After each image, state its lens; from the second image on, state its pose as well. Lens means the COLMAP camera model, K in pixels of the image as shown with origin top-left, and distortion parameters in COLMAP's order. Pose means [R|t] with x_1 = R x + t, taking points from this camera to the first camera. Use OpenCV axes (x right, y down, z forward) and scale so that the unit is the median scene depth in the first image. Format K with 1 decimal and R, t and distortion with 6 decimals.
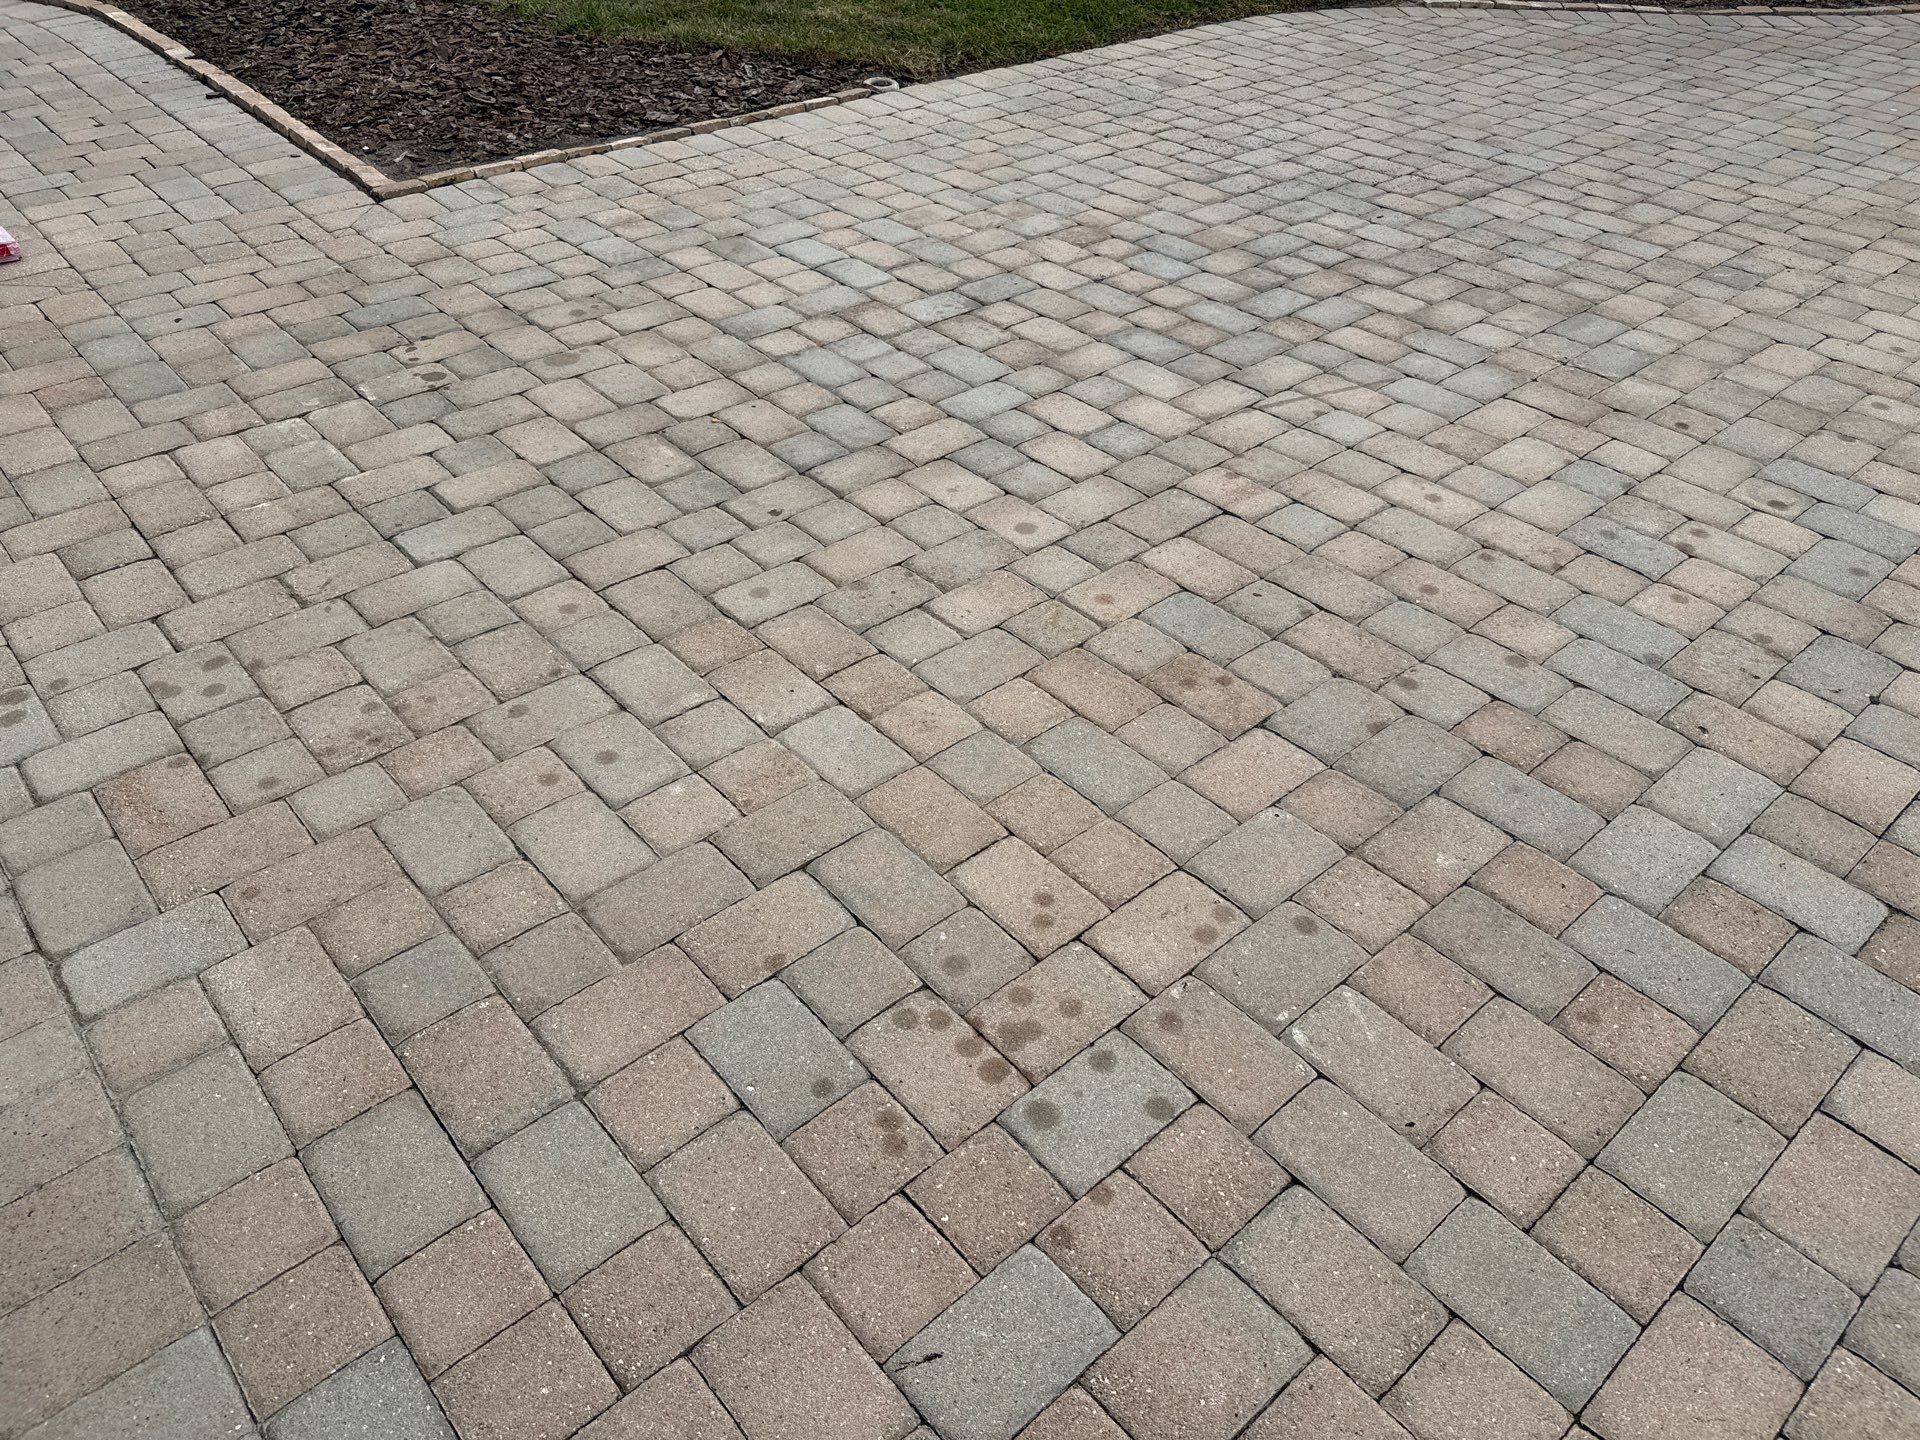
lens RADIAL K [[1356.1, 0, 972.8], [0, 1356.1, 722.3], [0, 0, 1]] dist [0.049623, -0.062867]
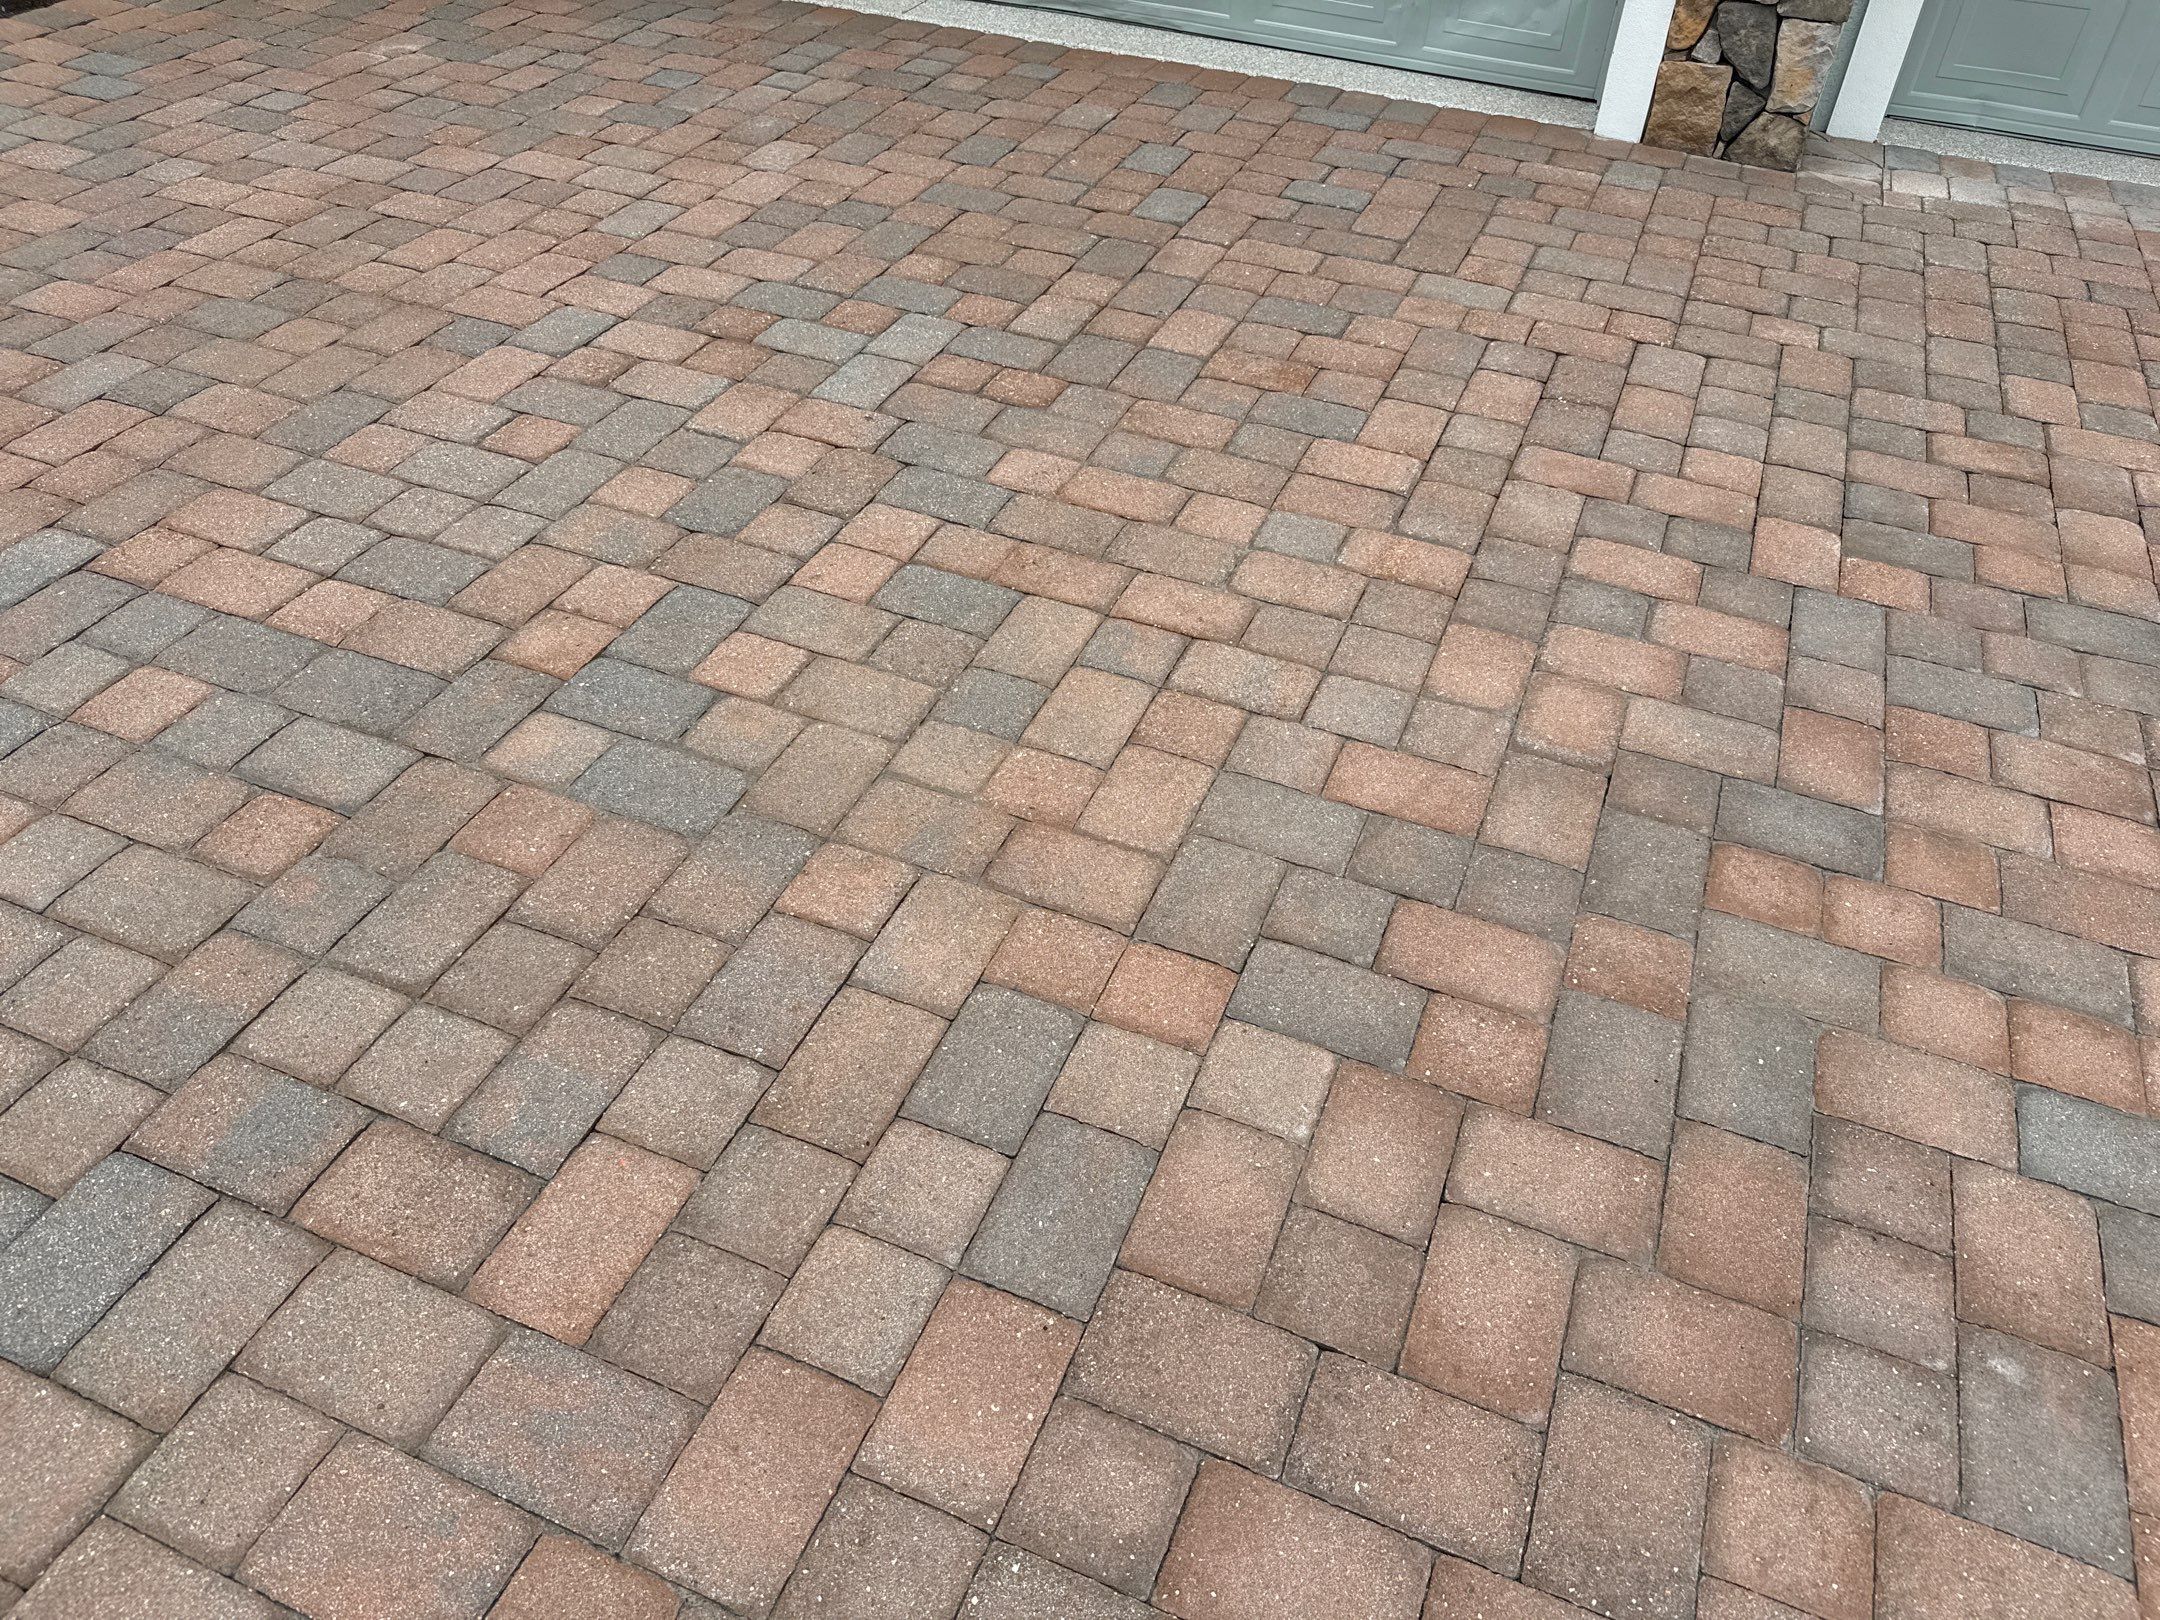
lens RADIAL K [[1527.9, 0, 1094.0], [0, 1527.9, 792.3], [0, 0, 1]] dist [0.042747, -0.050447]
pose [[-0.893164, 0.251185, -0.373046, 0.703573], [-0.321151, 0.224450, 0.920046, -0.879089], [0.314832, 0.941556, -0.119802, 1.151585]]
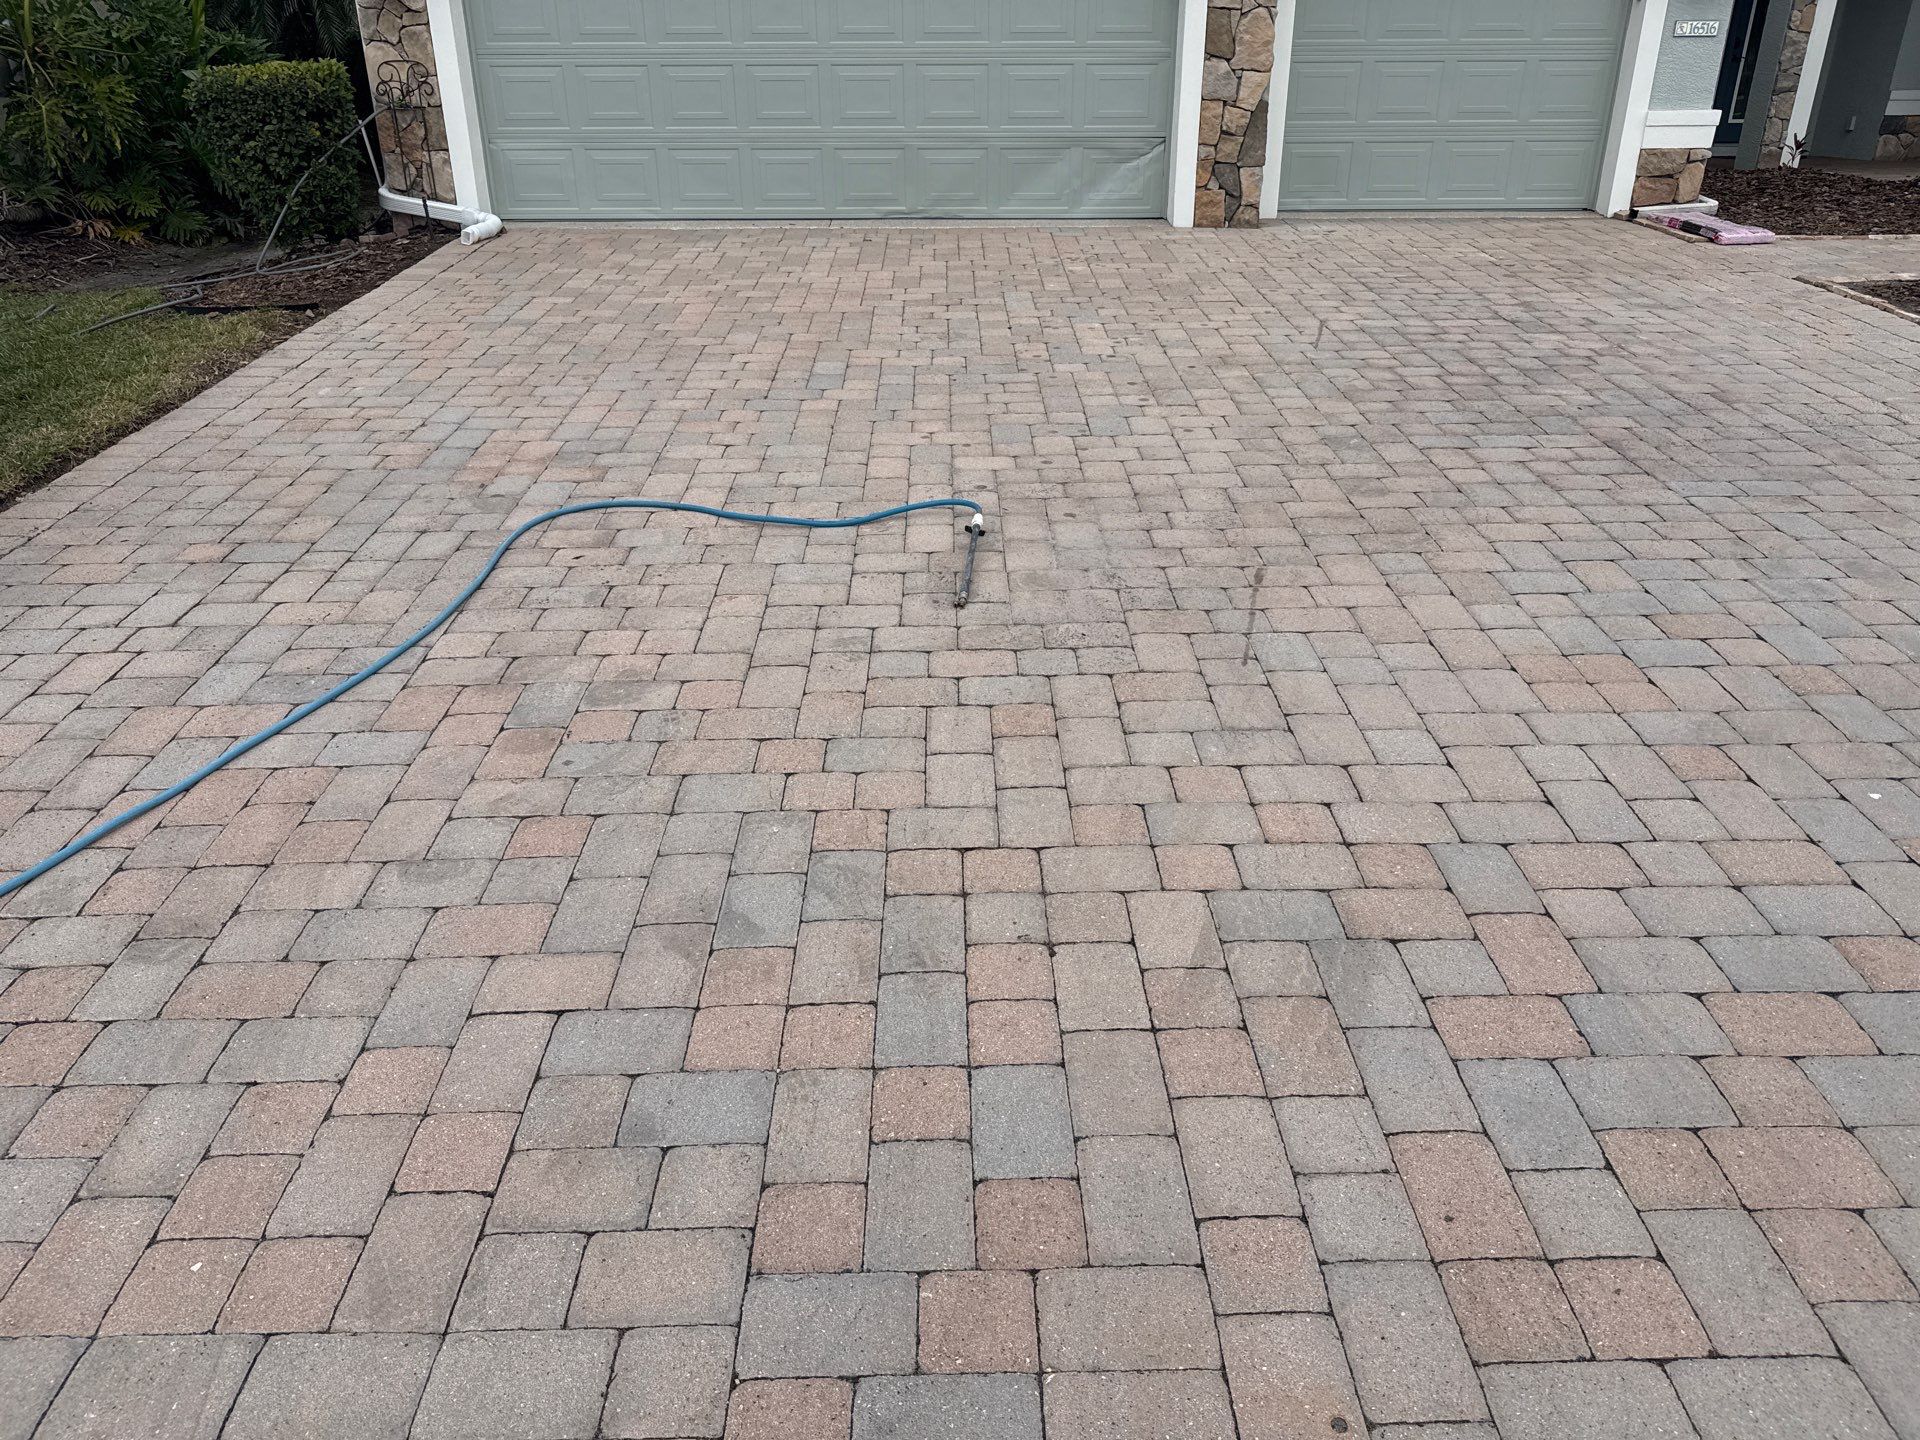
lens RADIAL K [[1358.1, 0, 951.6], [0, 1358.1, 693.1], [0, 0, 1]] dist [0.042747, -0.050447]
pose [[-0.658189, 0.341154, -0.671119, 2.209880], [-0.470980, 0.508864, 0.720580, -1.213366], [0.587337, 0.790361, -0.174252, 1.565079]]
